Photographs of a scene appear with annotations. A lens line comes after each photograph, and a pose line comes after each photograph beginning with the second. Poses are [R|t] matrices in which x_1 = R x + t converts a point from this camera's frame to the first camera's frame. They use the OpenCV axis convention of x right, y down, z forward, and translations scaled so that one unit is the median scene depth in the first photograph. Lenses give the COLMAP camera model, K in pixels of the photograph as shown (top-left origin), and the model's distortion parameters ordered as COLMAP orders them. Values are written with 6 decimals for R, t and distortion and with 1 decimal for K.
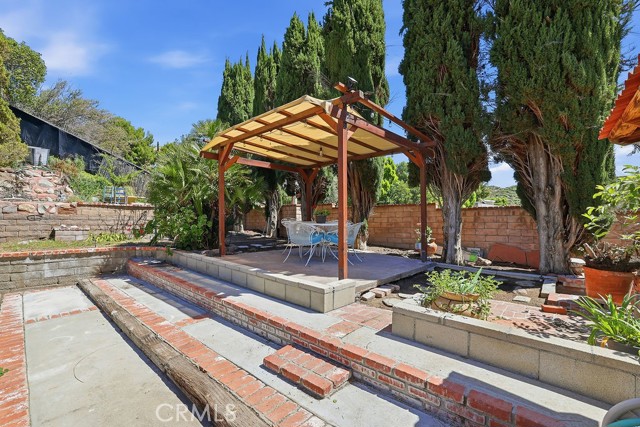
lens RADIAL K [[274.9, 0, 319.4], [0, 274.9, 209.0], [0, 0, 1]] dist [-0.001194, 0.000207]
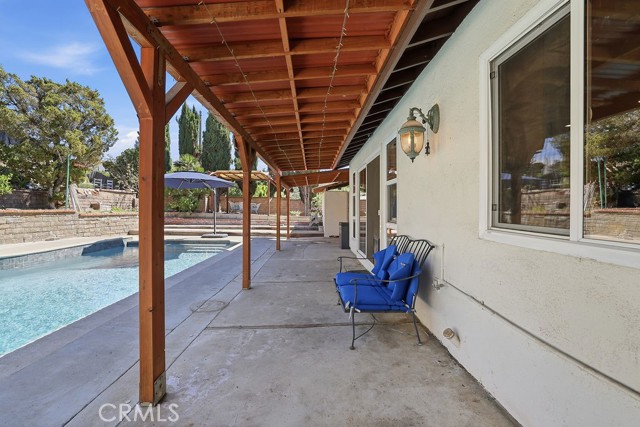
lens RADIAL K [[274.9, 0, 319.4], [0, 274.9, 209.0], [0, 0, 1]] dist [-0.001194, 0.000207]
pose [[0.698394, 0.005606, 0.715692, -1.504724], [-0.033501, 0.999129, 0.024865, 0.017201], [-0.714929, -0.041342, 0.697973, -1.542013]]
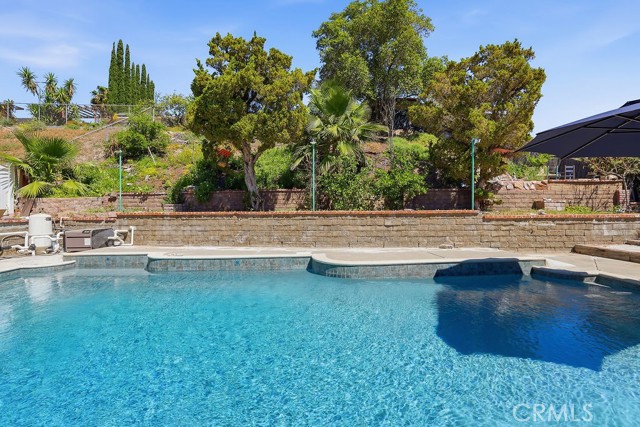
lens RADIAL K [[274.9, 0, 319.4], [0, 274.9, 209.0], [0, 0, 1]] dist [-0.001194, 0.000207]
pose [[0.736292, -0.006265, -0.676635, -1.052460], [0.033376, 0.999076, 0.027068, 0.049033], [0.675840, -0.042514, 0.735821, -0.747357]]
